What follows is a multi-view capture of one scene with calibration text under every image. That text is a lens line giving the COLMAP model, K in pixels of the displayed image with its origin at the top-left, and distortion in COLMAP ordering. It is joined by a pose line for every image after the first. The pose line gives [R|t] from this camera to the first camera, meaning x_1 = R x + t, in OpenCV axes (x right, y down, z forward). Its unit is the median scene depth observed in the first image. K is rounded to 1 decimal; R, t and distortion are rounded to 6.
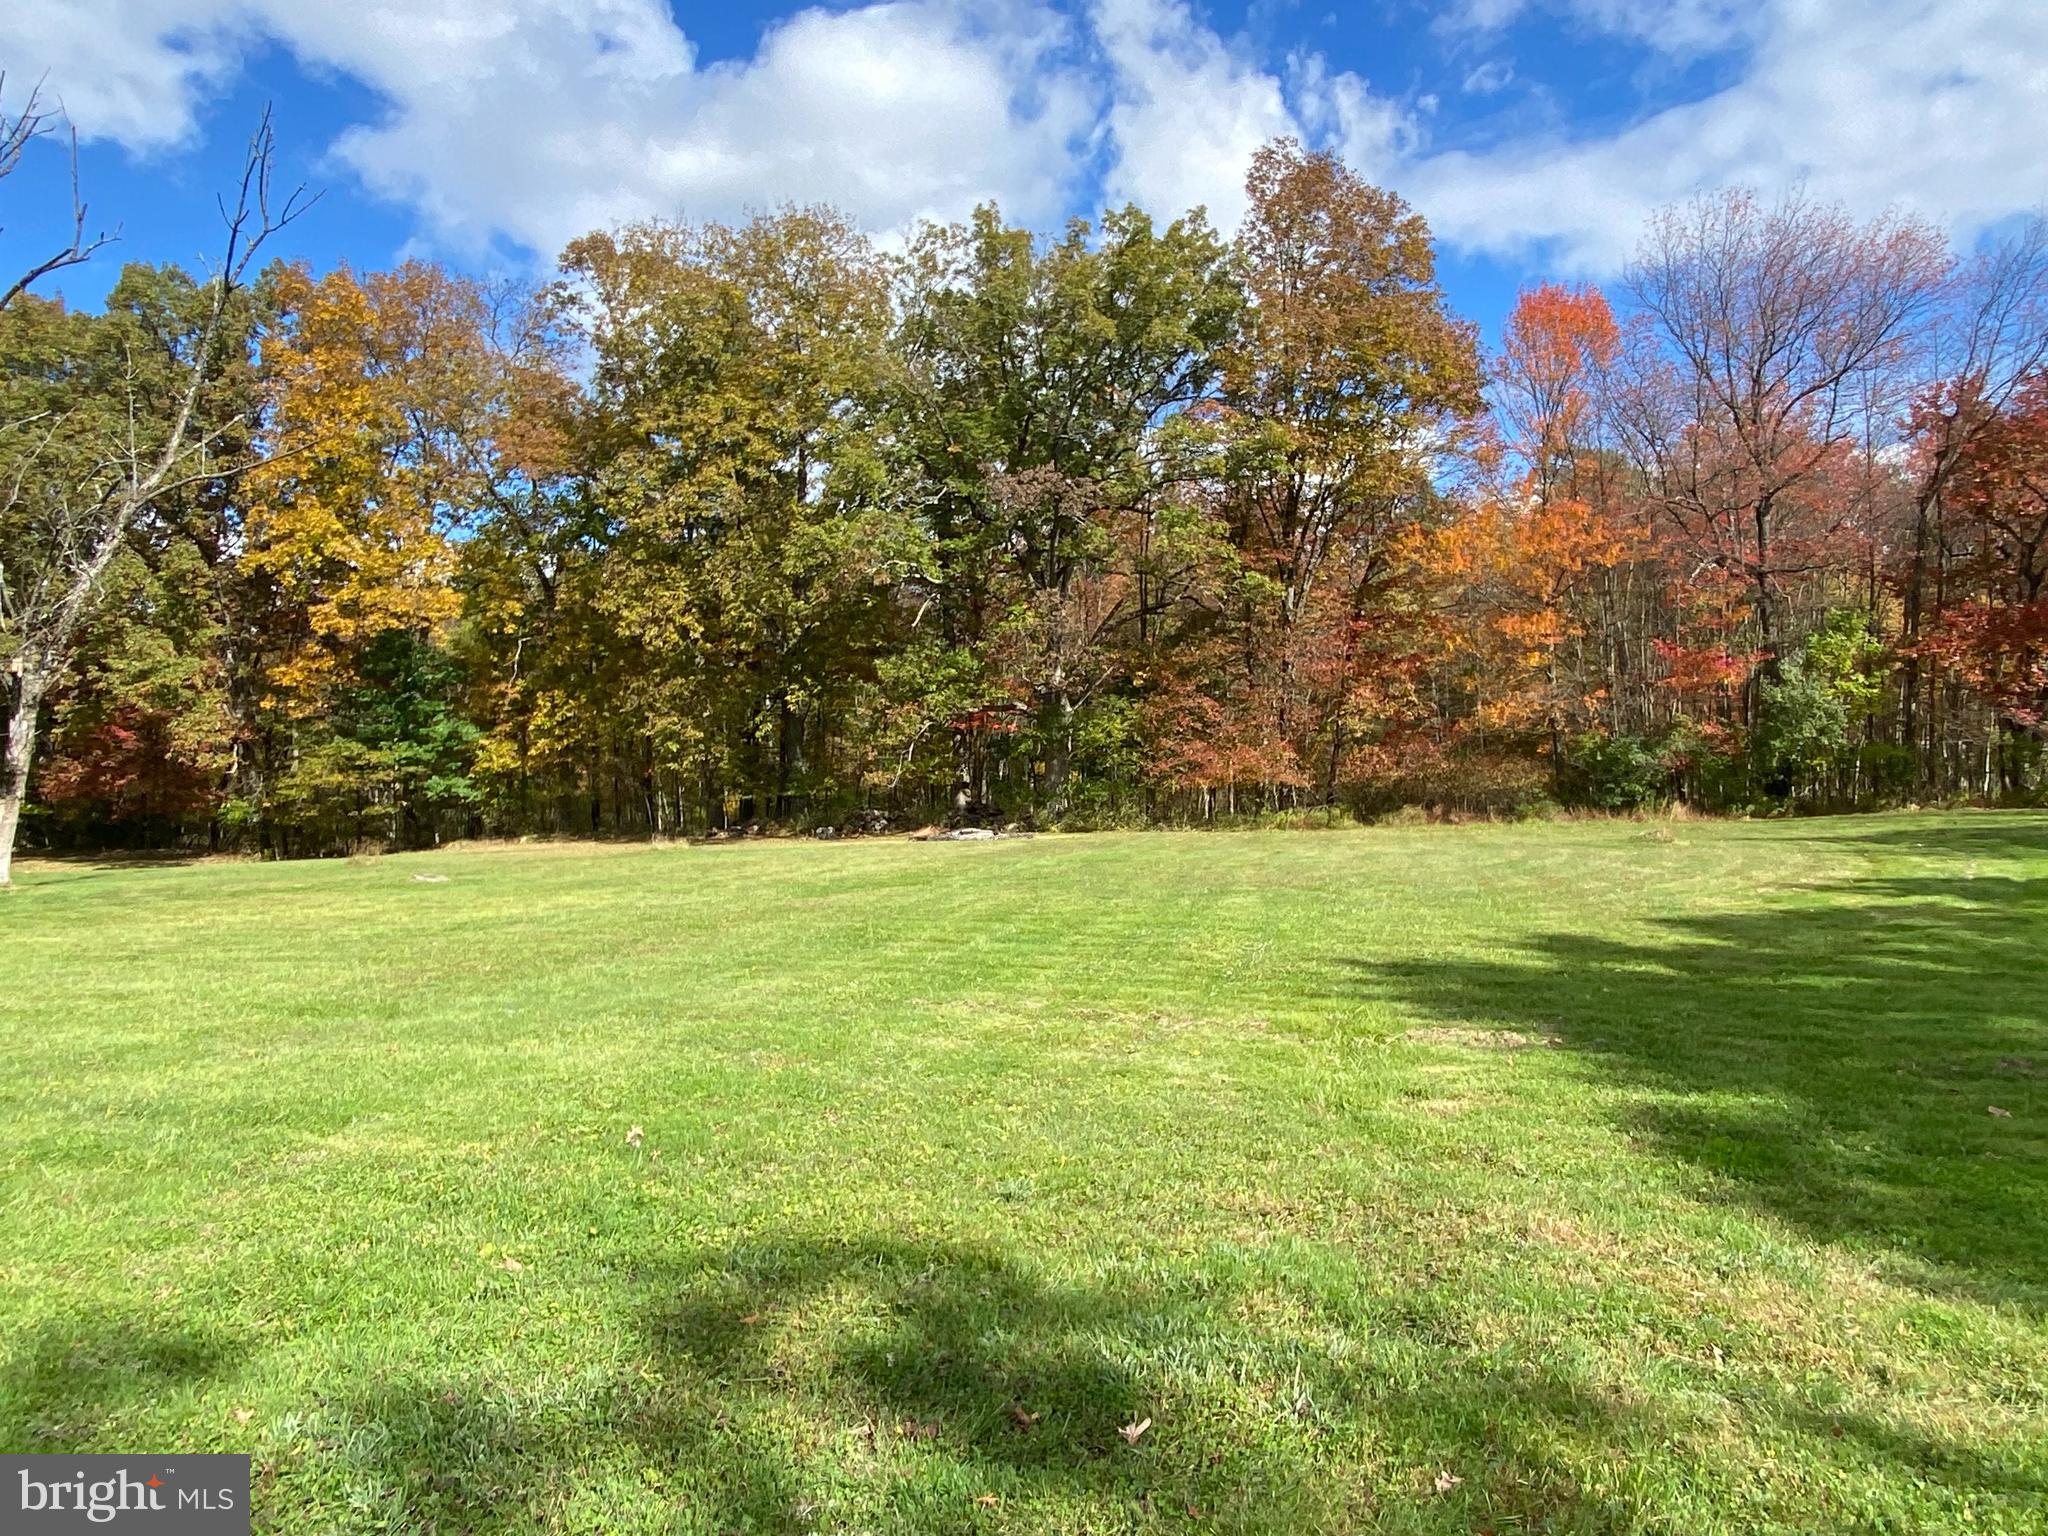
lens RADIAL K [[1362.9, 0, 1033.1], [0, 1362.9, 759.9], [0, 0, 1]] dist [0.062087, -0.076254]
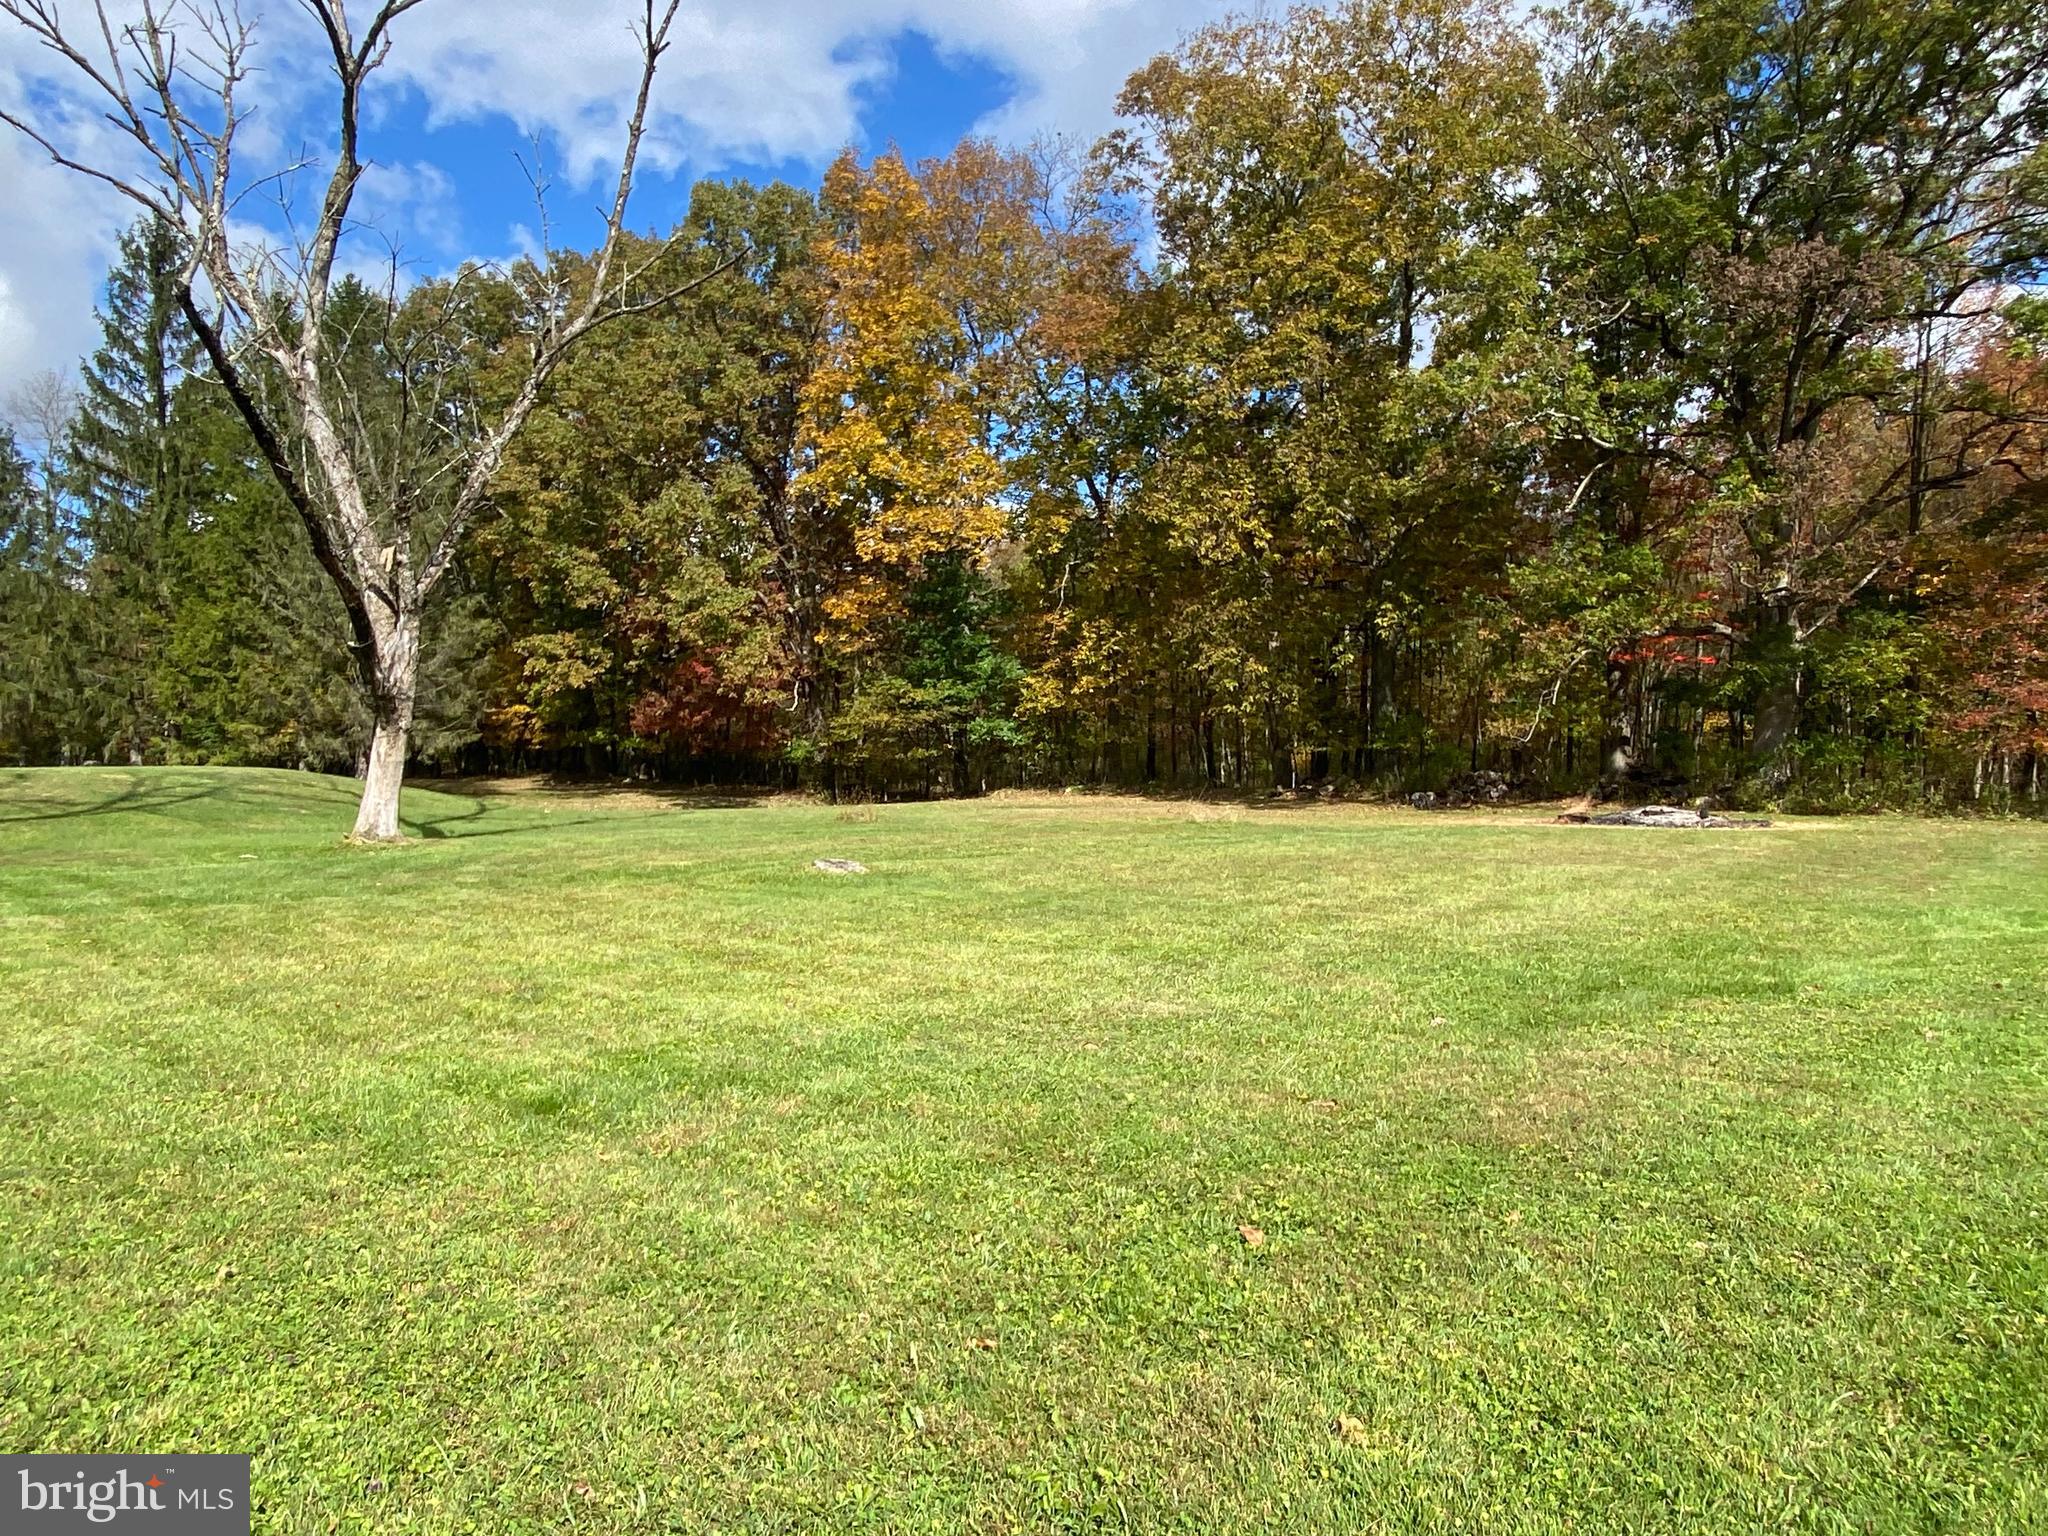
lens RADIAL K [[1362.9, 0, 1016.4], [0, 1362.9, 781.2], [0, 0, 1]] dist [0.062087, -0.076254]
pose [[0.906282, 0.035359, -0.421192, -0.036446], [-0.013587, 0.998417, 0.054581, 0.004862], [0.422455, -0.043743, 0.905328, 0.213669]]
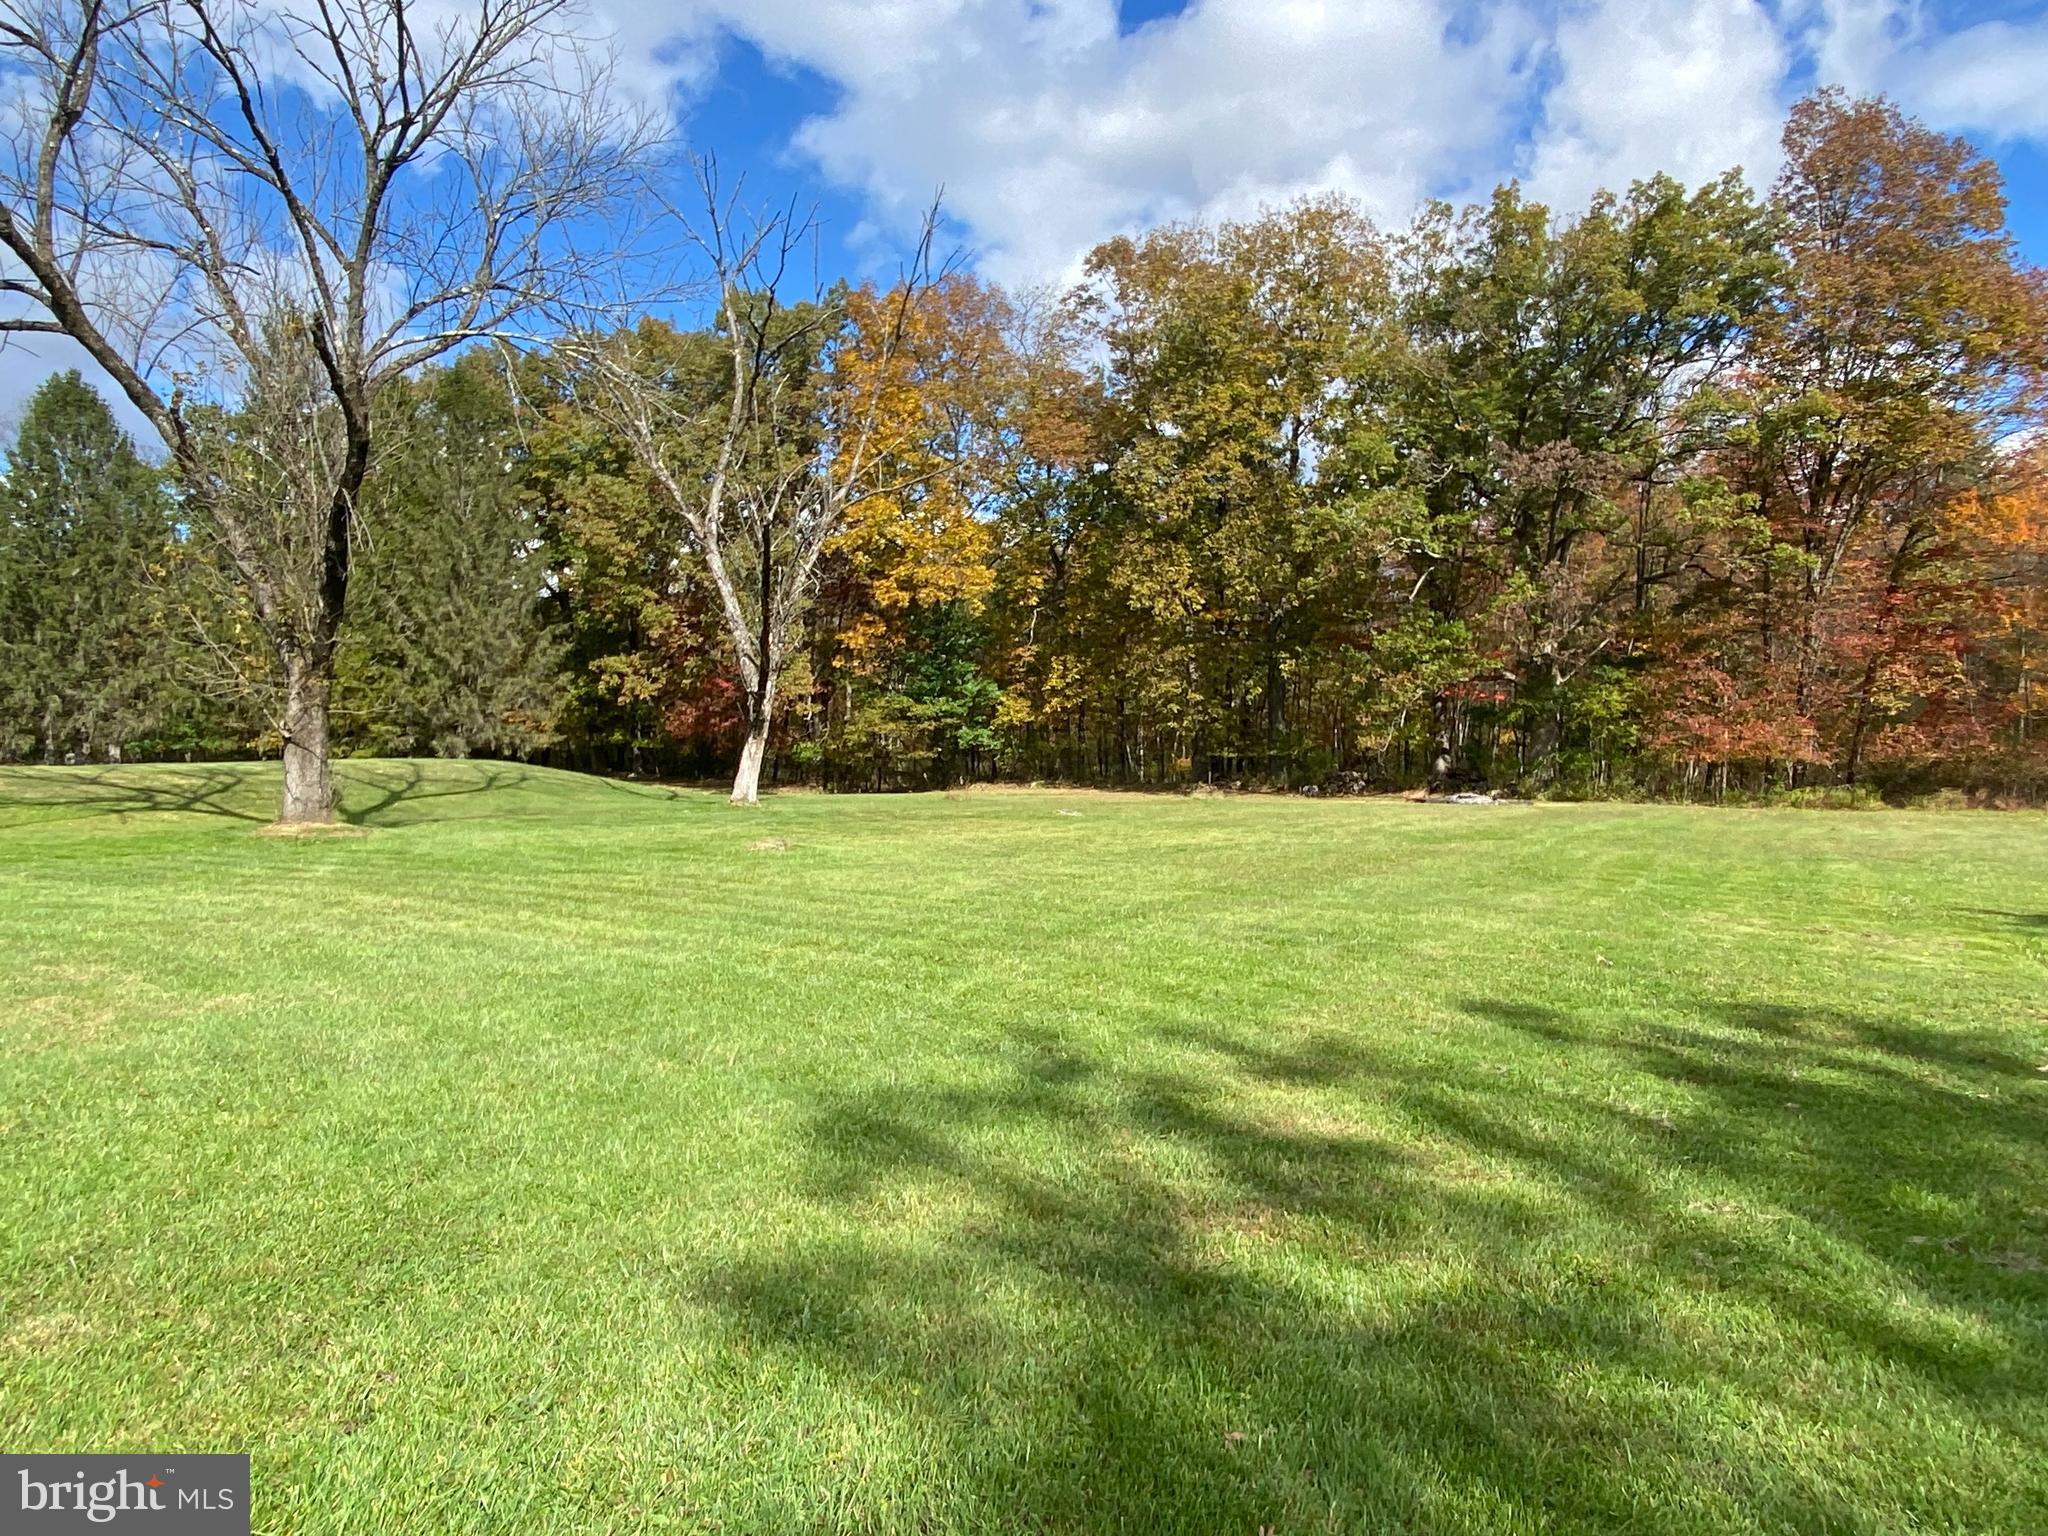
lens RADIAL K [[1362.9, 0, 1016.5], [0, 1362.9, 780.7], [0, 0, 1]] dist [0.062087, -0.076254]
pose [[0.956099, 0.040973, -0.290164, -0.061230], [-0.027564, 0.998361, 0.050150, -0.002398], [0.291743, -0.039951, 0.955662, -0.097796]]
